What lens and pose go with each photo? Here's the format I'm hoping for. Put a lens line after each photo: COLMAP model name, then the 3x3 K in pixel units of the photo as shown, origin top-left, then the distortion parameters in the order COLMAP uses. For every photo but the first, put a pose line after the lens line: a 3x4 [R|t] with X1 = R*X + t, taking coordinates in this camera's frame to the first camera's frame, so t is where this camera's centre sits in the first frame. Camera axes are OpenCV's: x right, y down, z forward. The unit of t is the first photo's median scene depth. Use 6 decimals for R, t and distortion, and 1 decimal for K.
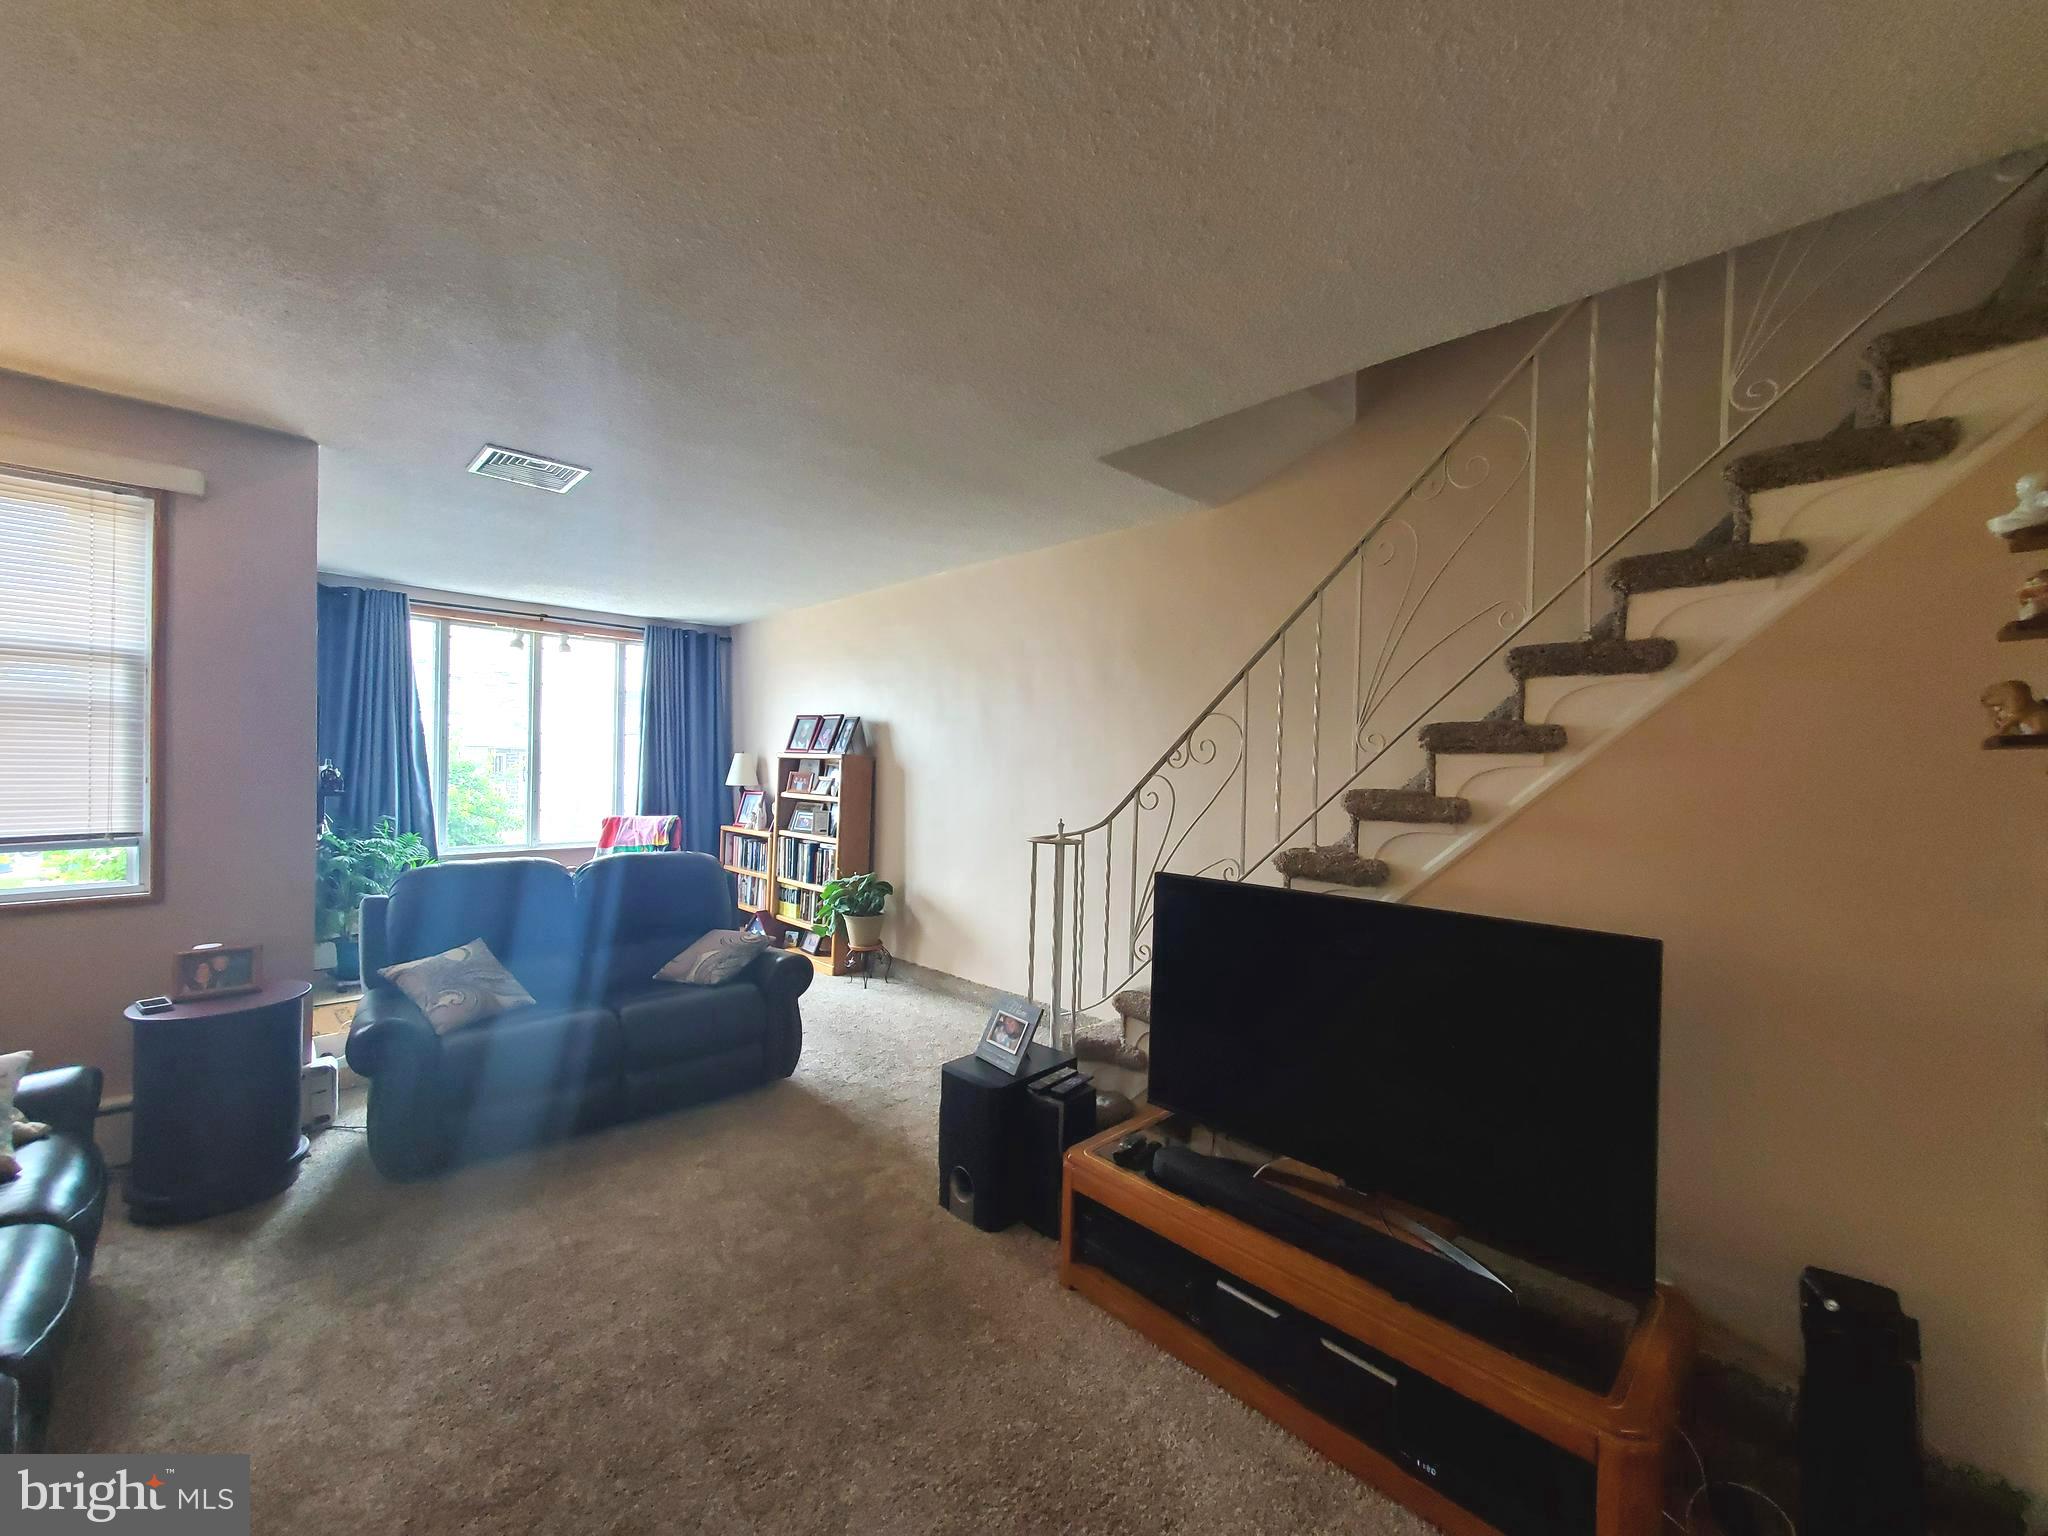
lens RADIAL K [[811.4, 0, 1024.0], [0, 811.4, 768.0], [0, 0, 1]] dist [0.001106, 0.000138]
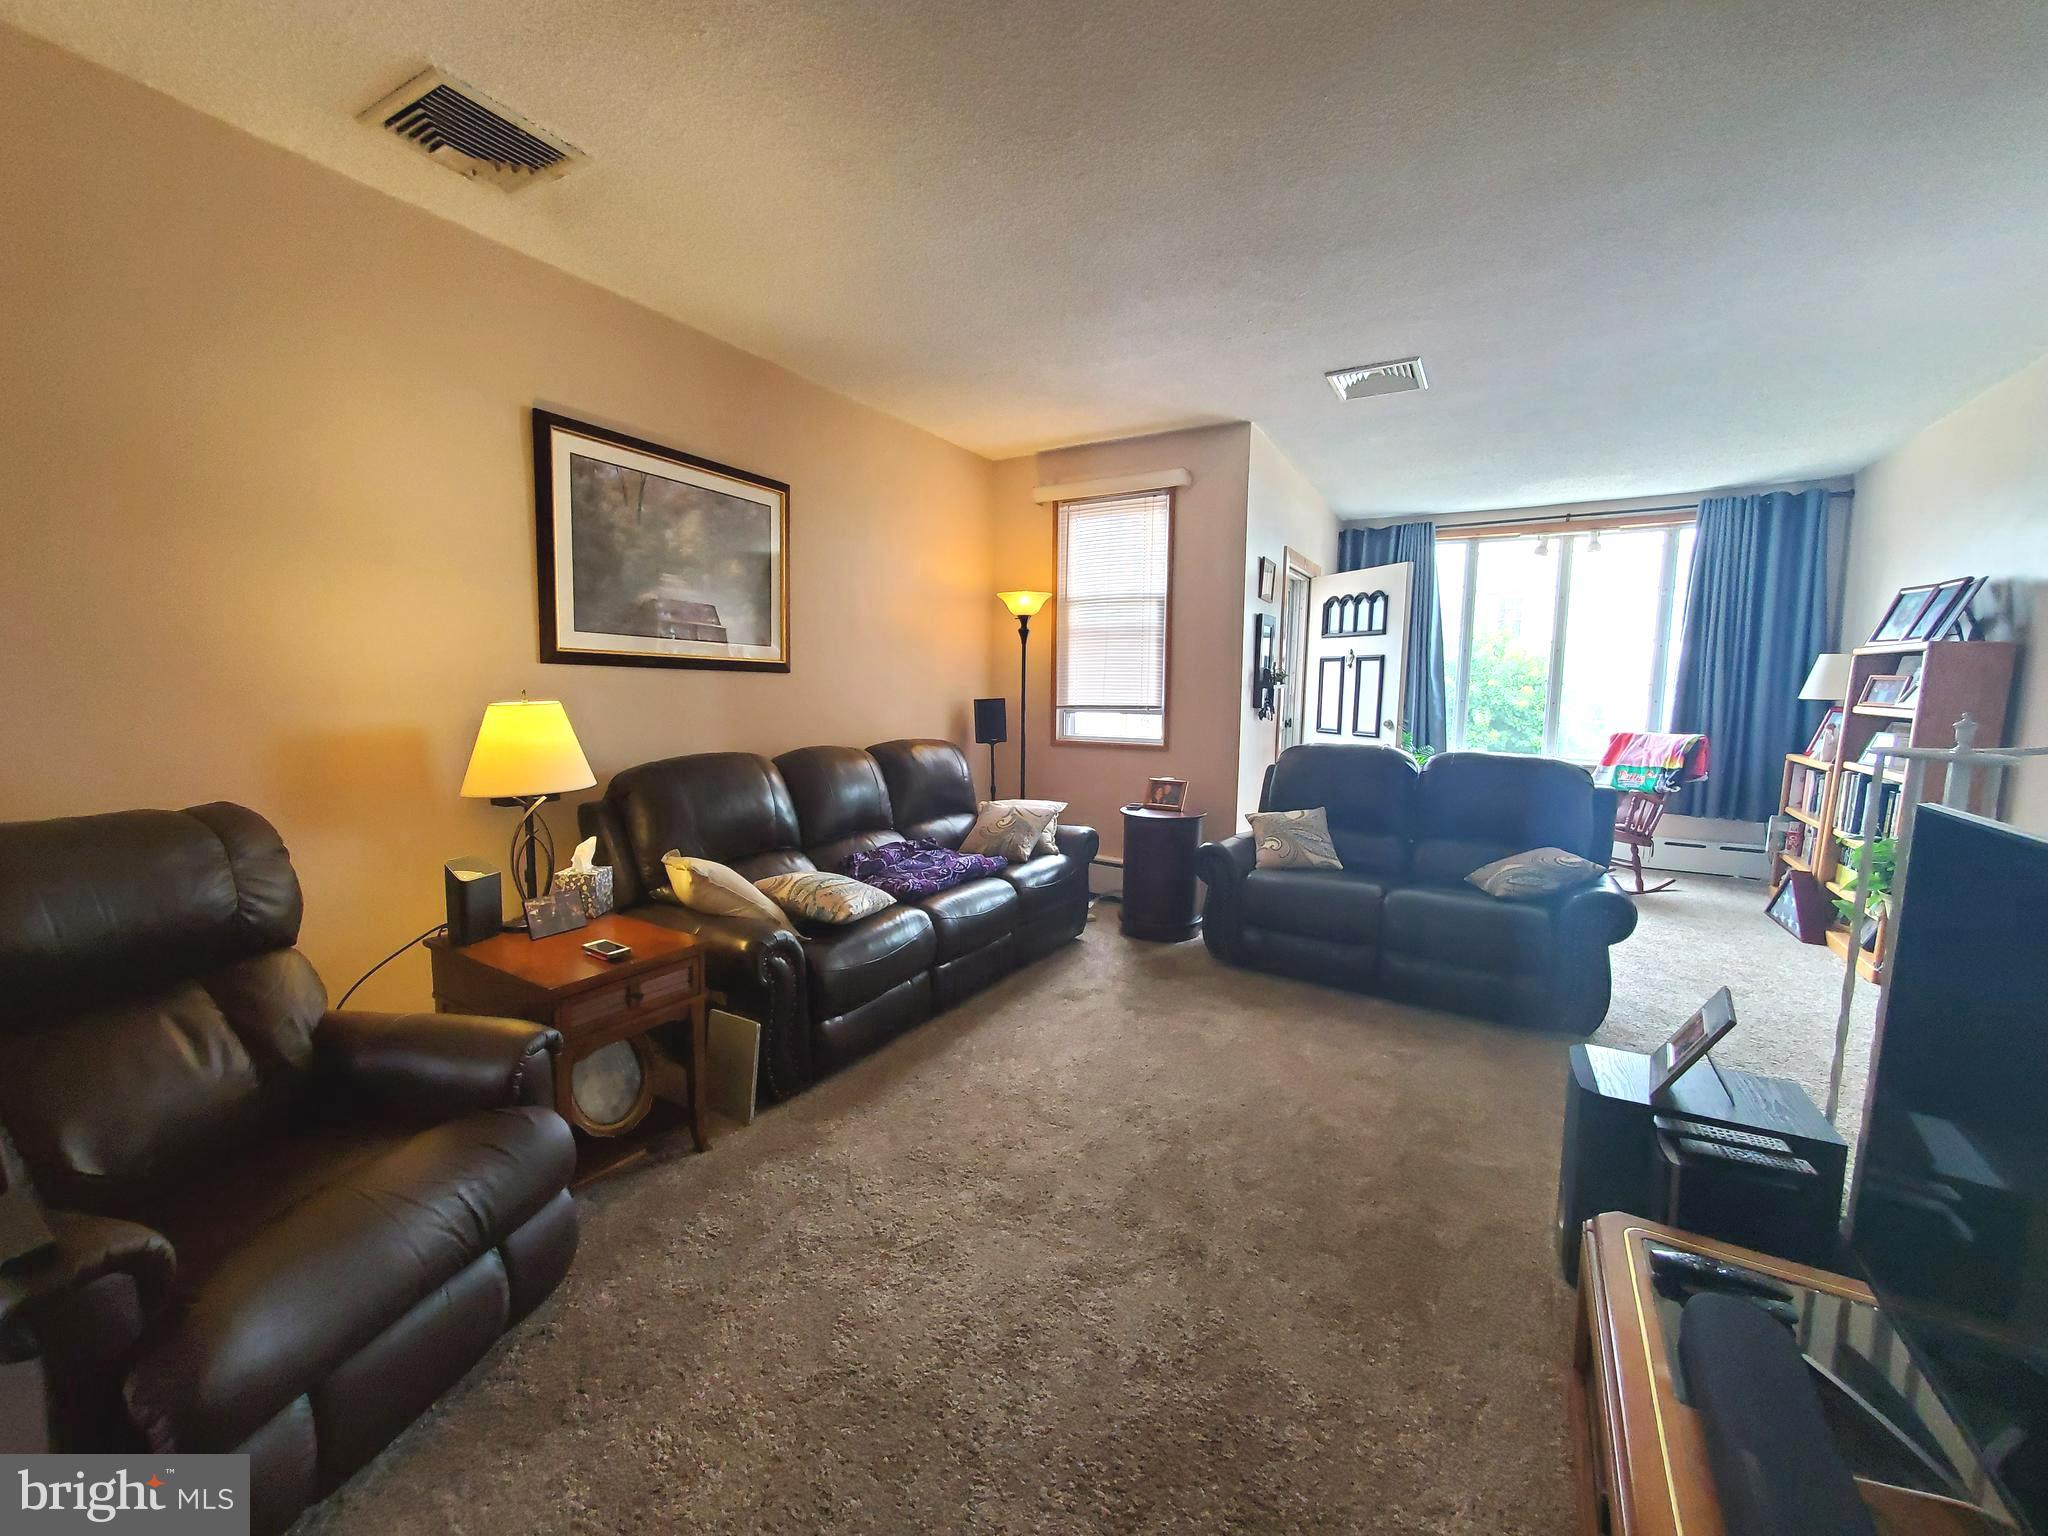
lens RADIAL K [[822.2, 0, 1024.0], [0, 822.2, 768.0], [0, 0, 1]] dist [-0.000255, -0.000051]
pose [[0.233146, 0.085902, -0.968640, 0.212206], [-0.011433, 0.996264, 0.085600, 0.030351], [0.972374, -0.008883, 0.233257, 0.162284]]
